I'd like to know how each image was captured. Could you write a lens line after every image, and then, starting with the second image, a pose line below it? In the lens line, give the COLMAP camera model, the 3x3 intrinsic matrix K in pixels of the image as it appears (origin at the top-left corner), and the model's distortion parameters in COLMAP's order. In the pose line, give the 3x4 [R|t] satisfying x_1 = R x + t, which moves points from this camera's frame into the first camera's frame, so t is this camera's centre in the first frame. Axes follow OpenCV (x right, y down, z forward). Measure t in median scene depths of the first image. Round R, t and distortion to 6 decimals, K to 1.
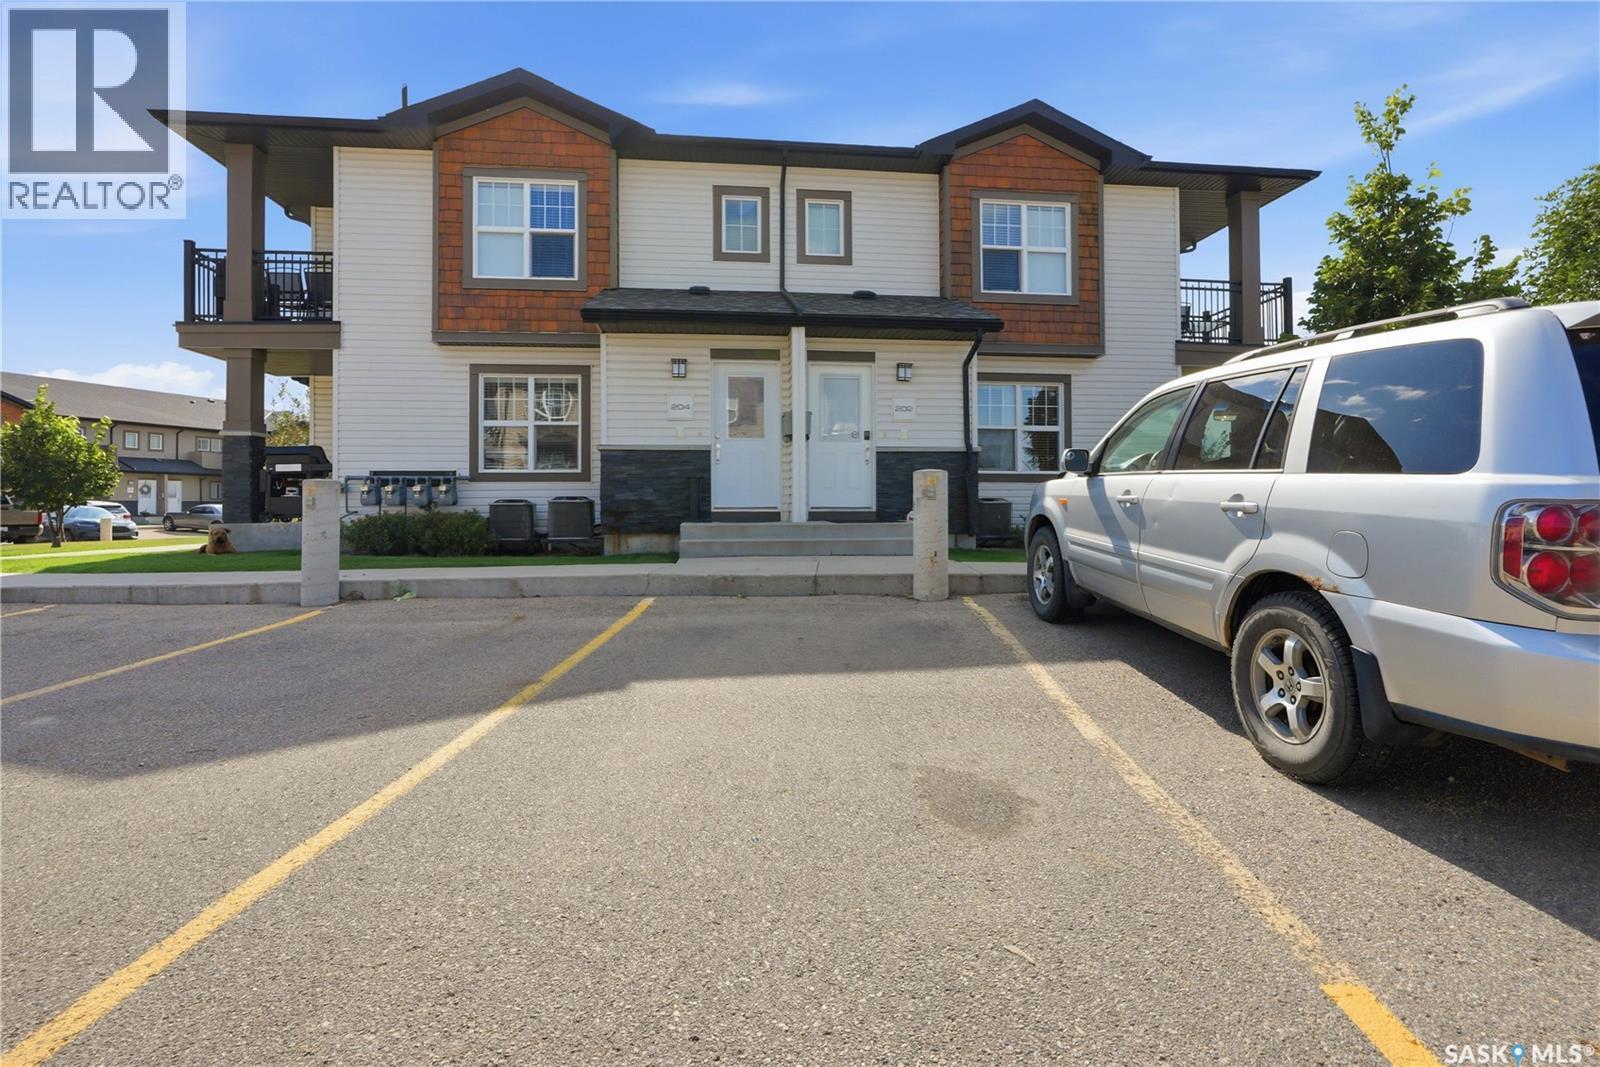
lens RADIAL K [[768.2, 0, 795.9], [0, 768.2, 507.6], [0, 0, 1]] dist [-0.003575, -0.000466]
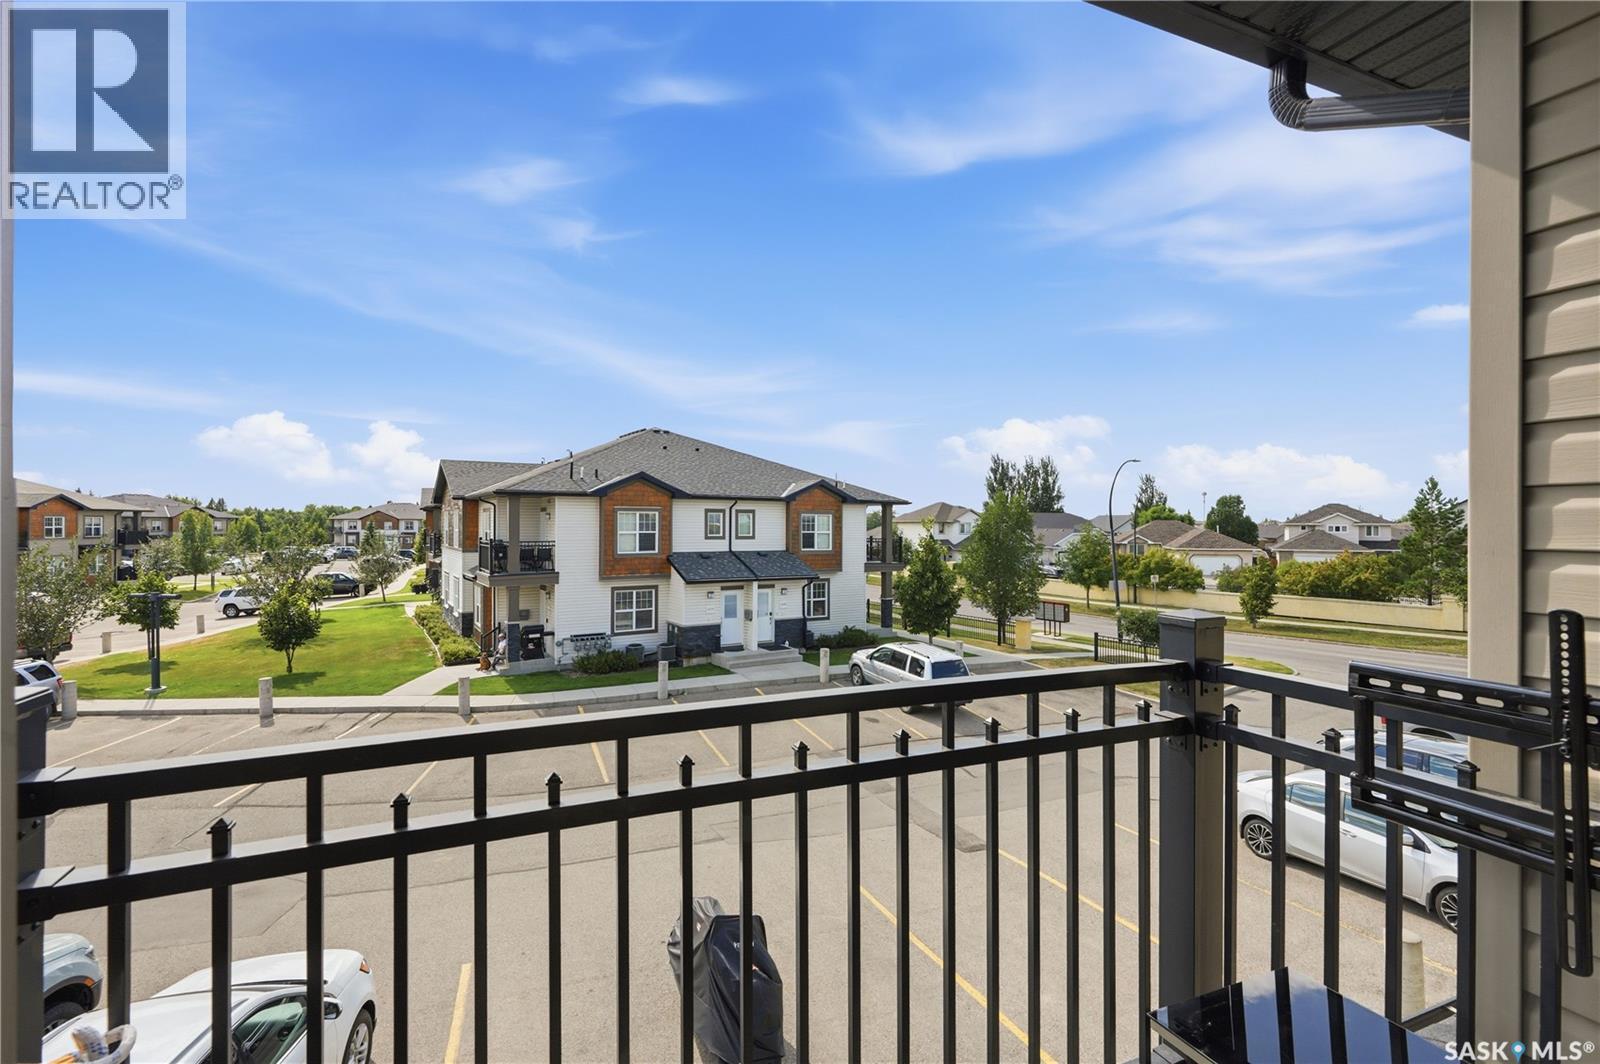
lens RADIAL K [[726.0, 0, 796.8], [0, 726.0, 526.9], [0, 0, 1]] dist [-0.001939, 0.000016]
pose [[0.904706, 0.007866, 0.425964, -0.868319], [-0.006909, 0.999969, -0.003791, -0.371188], [-0.425980, 0.000487, 0.904732, -1.283909]]
